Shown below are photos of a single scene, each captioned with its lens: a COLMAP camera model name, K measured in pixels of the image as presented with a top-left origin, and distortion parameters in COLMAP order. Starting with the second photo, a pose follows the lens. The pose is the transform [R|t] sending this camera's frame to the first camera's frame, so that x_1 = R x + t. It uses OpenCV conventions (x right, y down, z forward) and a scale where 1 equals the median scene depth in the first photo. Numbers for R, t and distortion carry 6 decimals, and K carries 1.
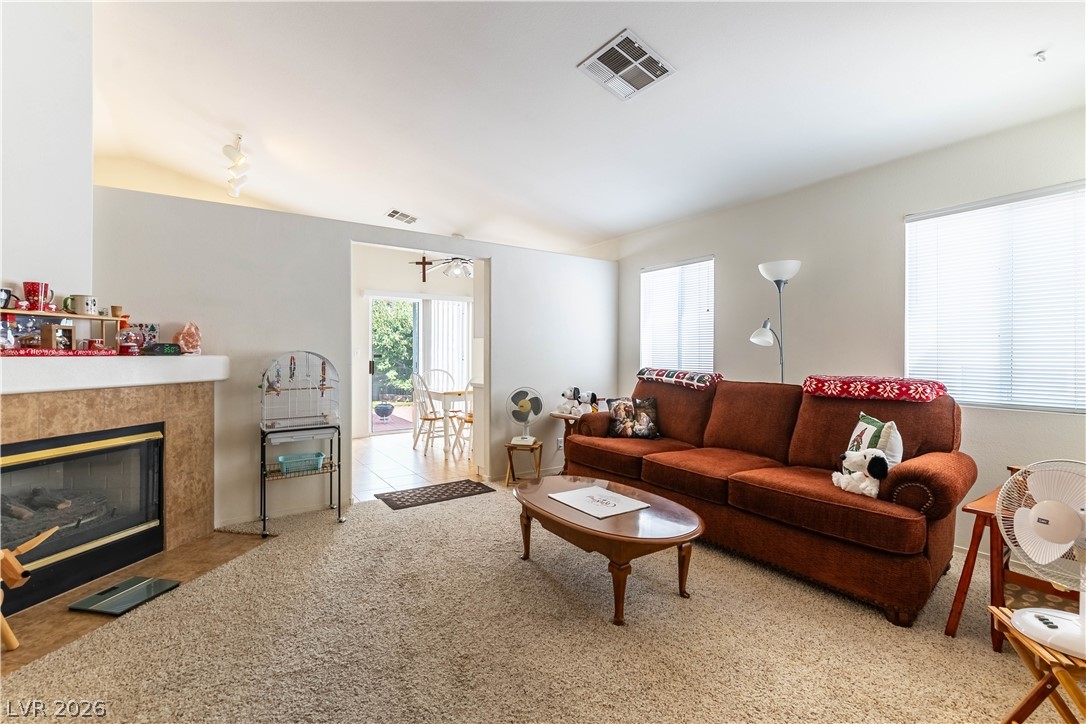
lens RADIAL K [[475.1, 0, 547.1], [0, 475.1, 353.6], [0, 0, 1]] dist [0.000901, -0.000372]
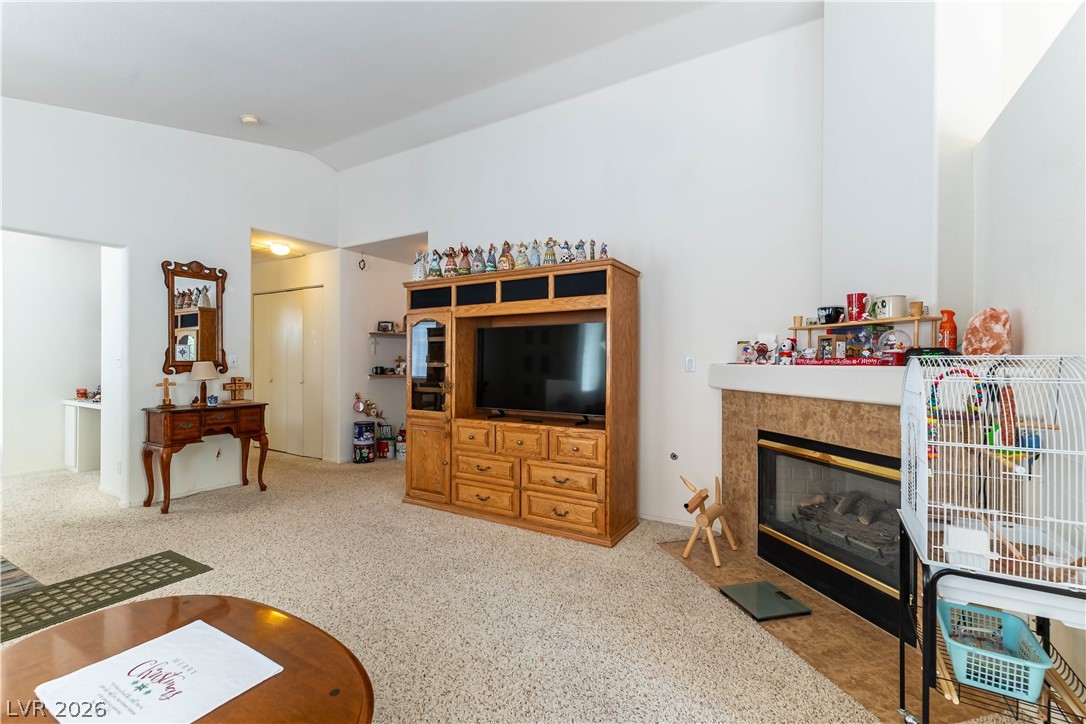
lens RADIAL K [[465.8, 0, 545.2], [0, 465.8, 364.7], [0, 0, 1]] dist [0.000828, -0.000071]
pose [[-0.908286, -0.002415, -0.418343, -0.030878], [-0.004591, 0.999981, 0.004195, 0.002075], [0.418325, 0.005731, -0.908279, 1.210962]]
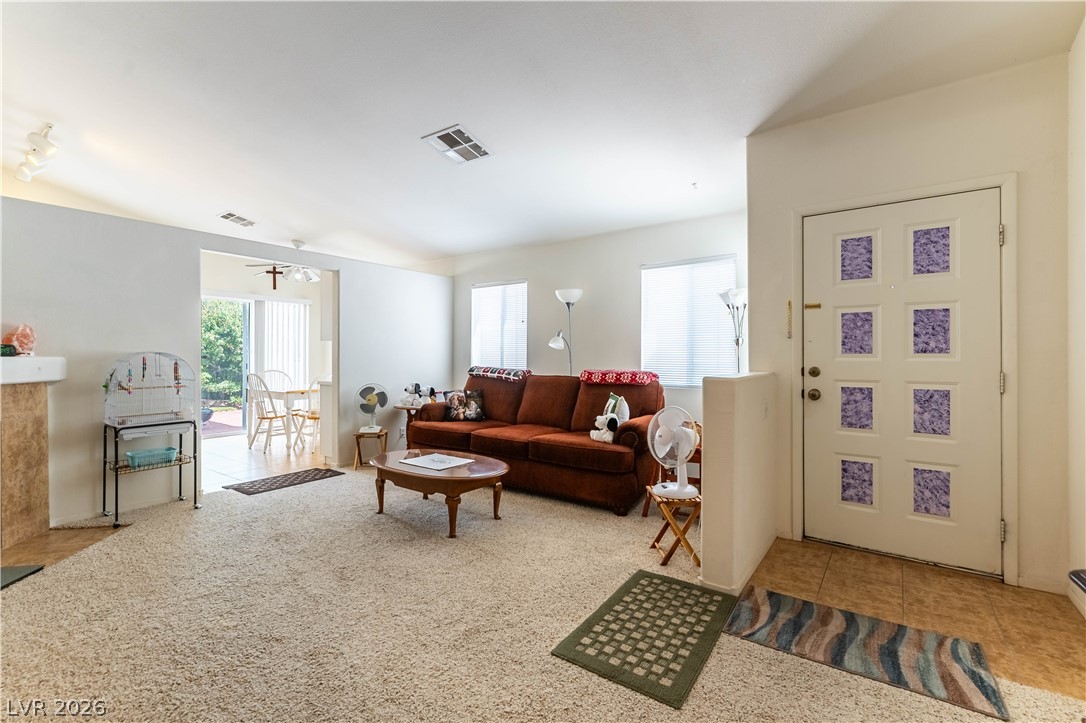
lens RADIAL K [[475.1, 0, 547.1], [0, 475.1, 353.1], [0, 0, 1]] dist [0.000901, -0.000372]
pose [[0.941799, 0.001828, 0.336172, -0.045615], [-0.000507, 0.999992, -0.004017, 0.000661], [-0.336176, 0.003613, 0.941792, -0.323214]]
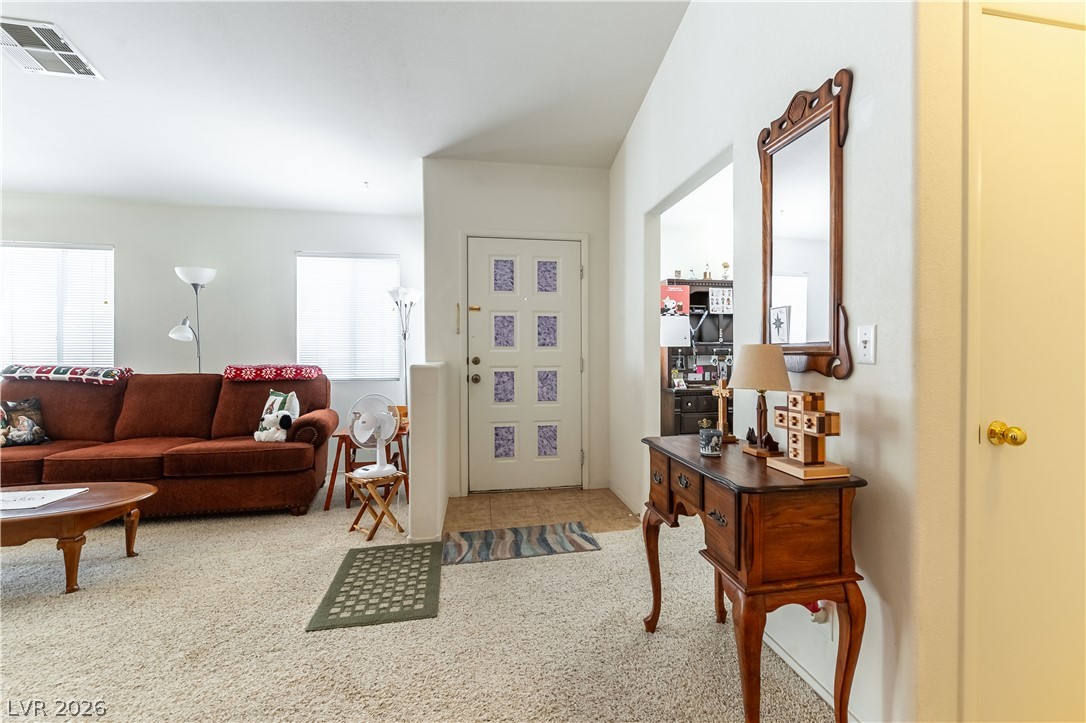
lens RADIAL K [[510.7, 0, 576.9], [0, 510.7, 354.6], [0, 0, 1]] dist [-0.001135, -0.000387]
pose [[0.387224, -0.006160, 0.921965, -0.314145], [0.001891, 0.999981, 0.005887, 0.011060], [-0.921984, -0.000536, 0.387228, -0.345395]]
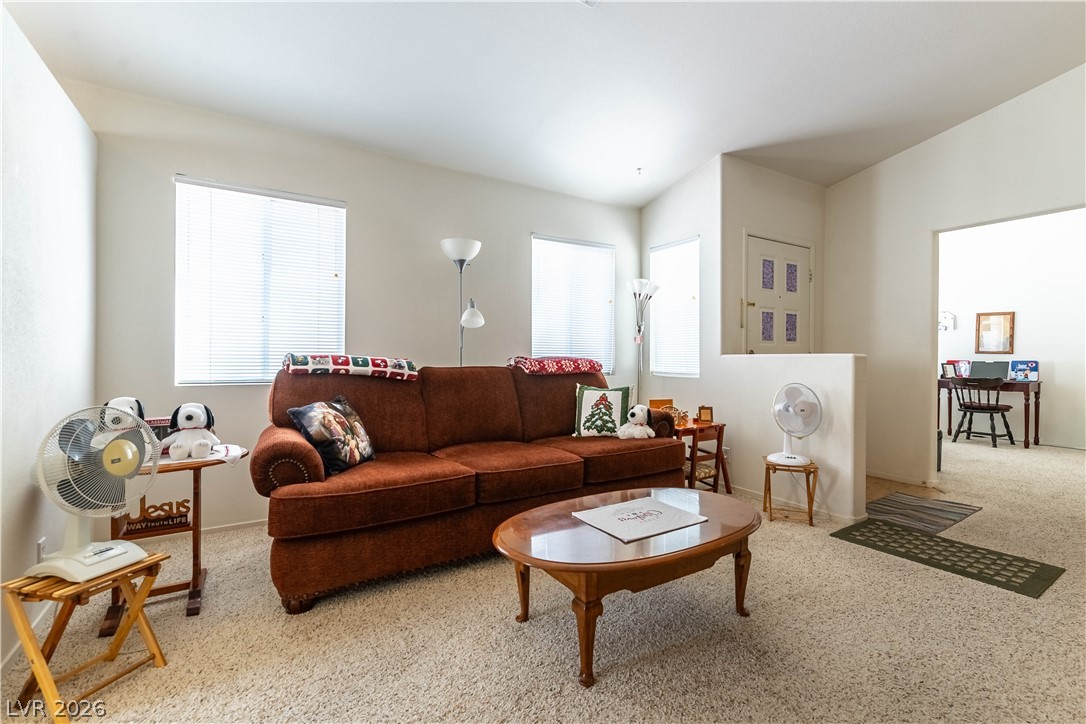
lens RADIAL K [[478.4, 0, 549.9], [0, 478.4, 357.8], [0, 0, 1]] dist [-0.000681, 0.000169]
pose [[0.035634, -0.006149, 0.999346, -0.514591], [-0.005035, 0.999967, 0.006333, 0.039391], [-0.999352, -0.005258, 0.035601, 0.866322]]
